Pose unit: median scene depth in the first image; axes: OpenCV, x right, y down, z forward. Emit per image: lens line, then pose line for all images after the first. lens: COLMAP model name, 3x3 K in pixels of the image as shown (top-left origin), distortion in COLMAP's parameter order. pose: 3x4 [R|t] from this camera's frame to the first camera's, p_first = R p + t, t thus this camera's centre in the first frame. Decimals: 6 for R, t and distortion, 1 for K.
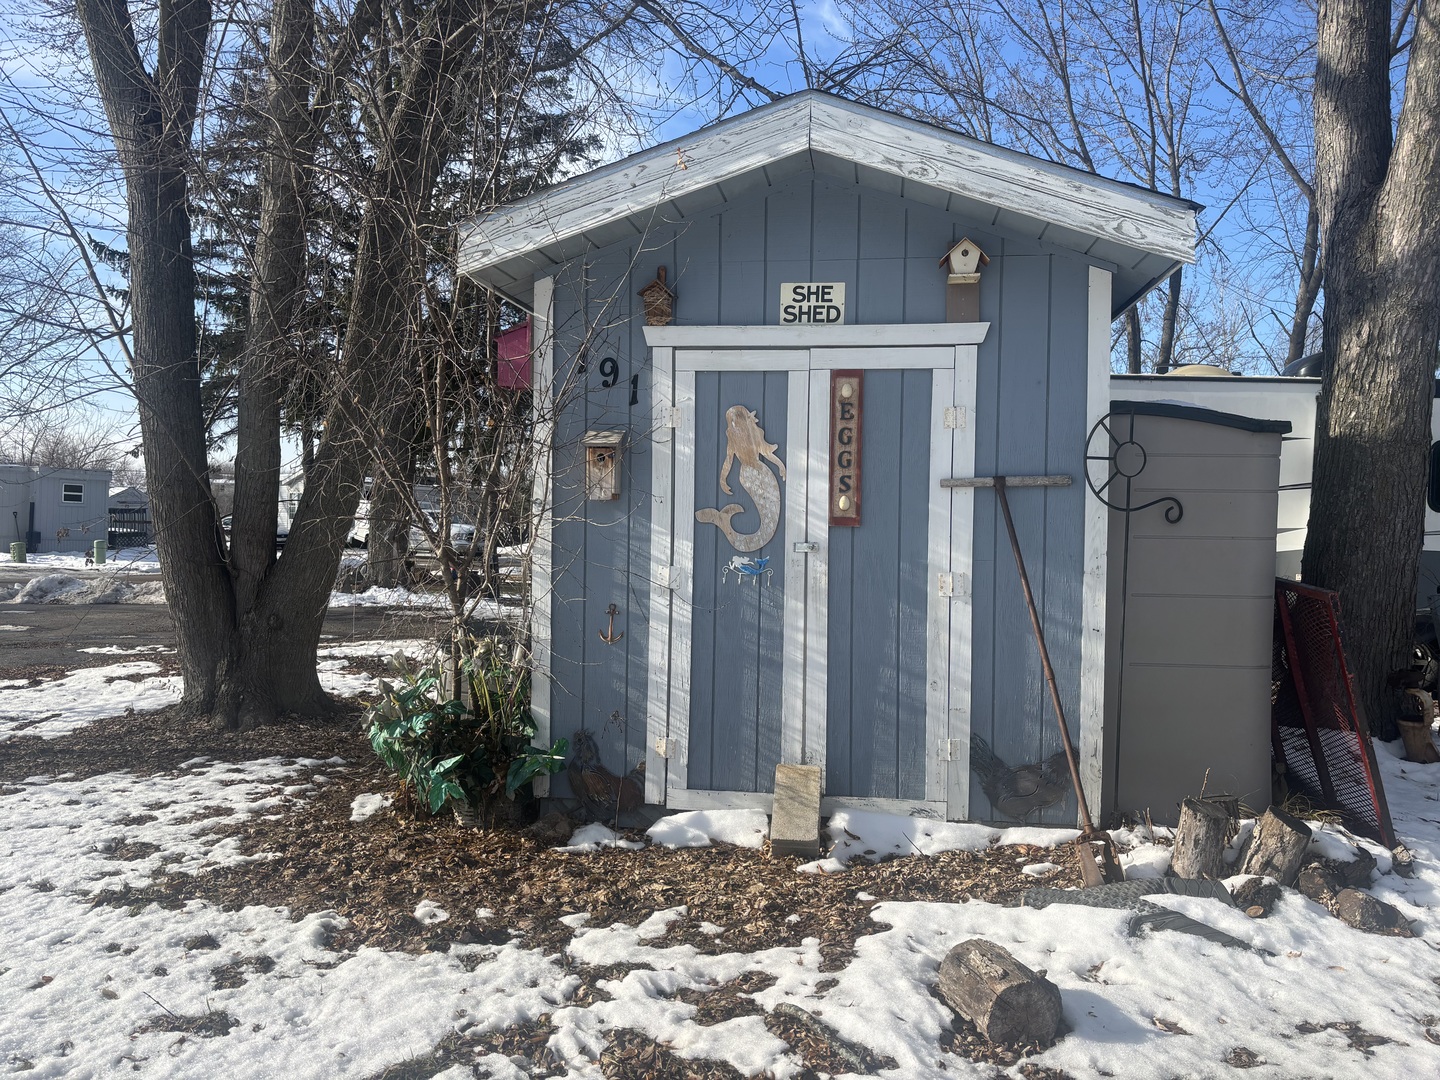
lens RADIAL K [[1059.8, 0, 720.0], [0, 1059.8, 540.0], [0, 0, 1]] dist [0.038665, -0.026241]
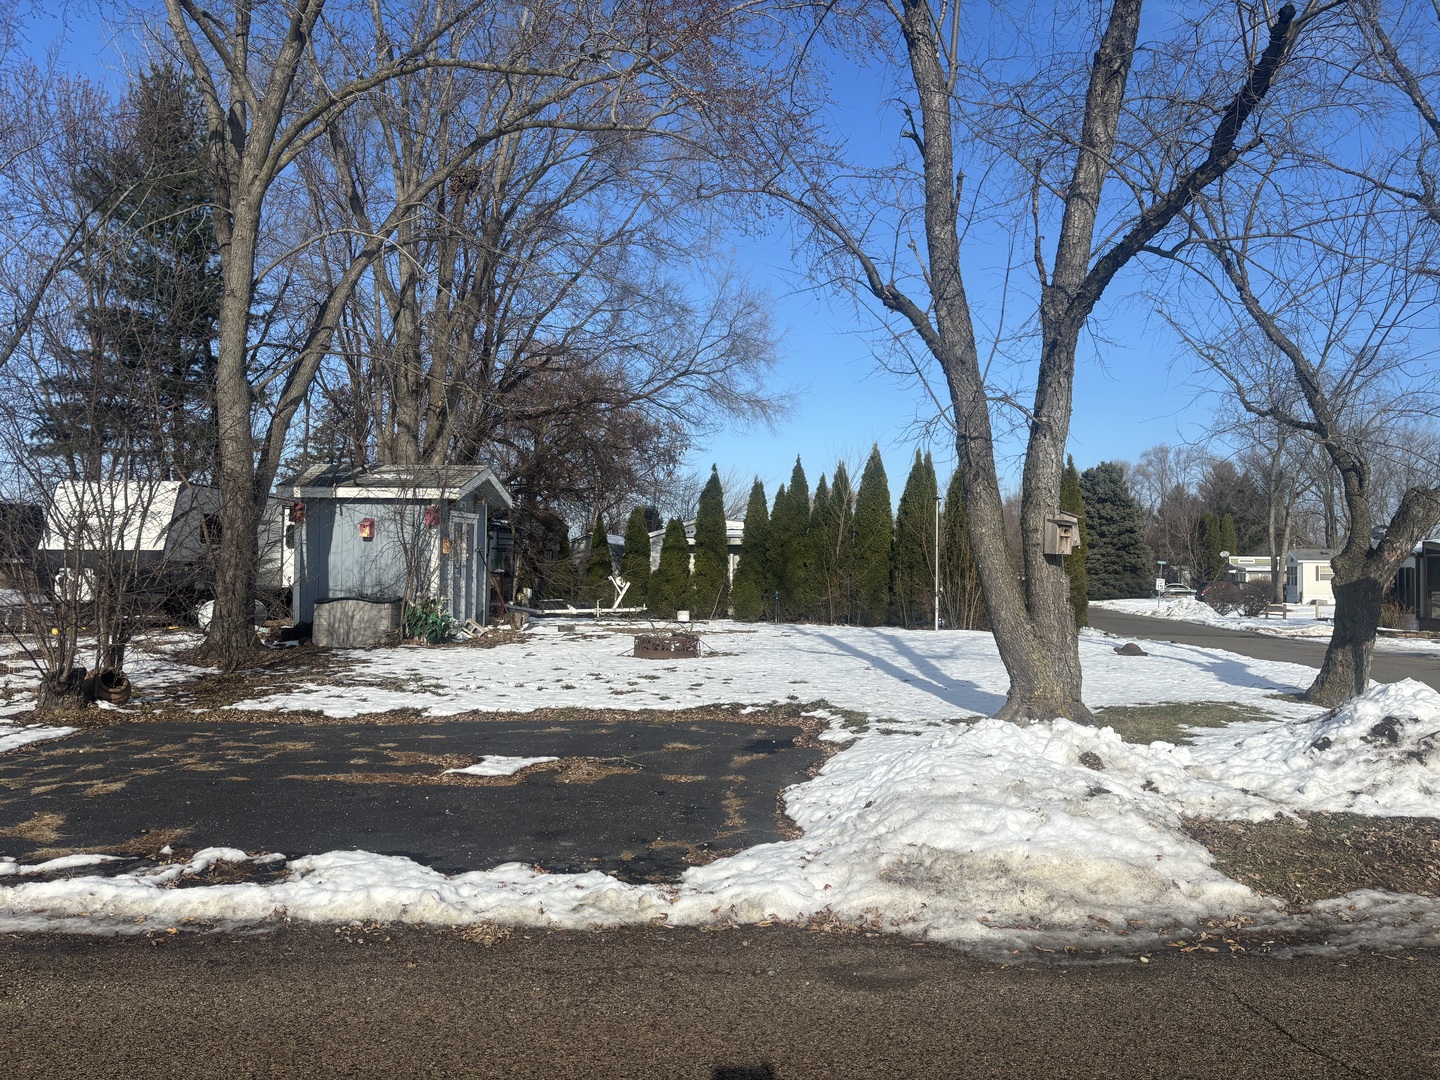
lens RADIAL K [[1058.8, 0, 723.8], [0, 1058.8, 553.9], [0, 0, 1]] dist [0.029563, -0.004725]
pose [[-0.046860, -0.009909, 0.998852, -4.075205], [0.014241, 0.999843, 0.010587, -0.069449], [-0.998800, 0.014720, -0.046711, 0.189788]]
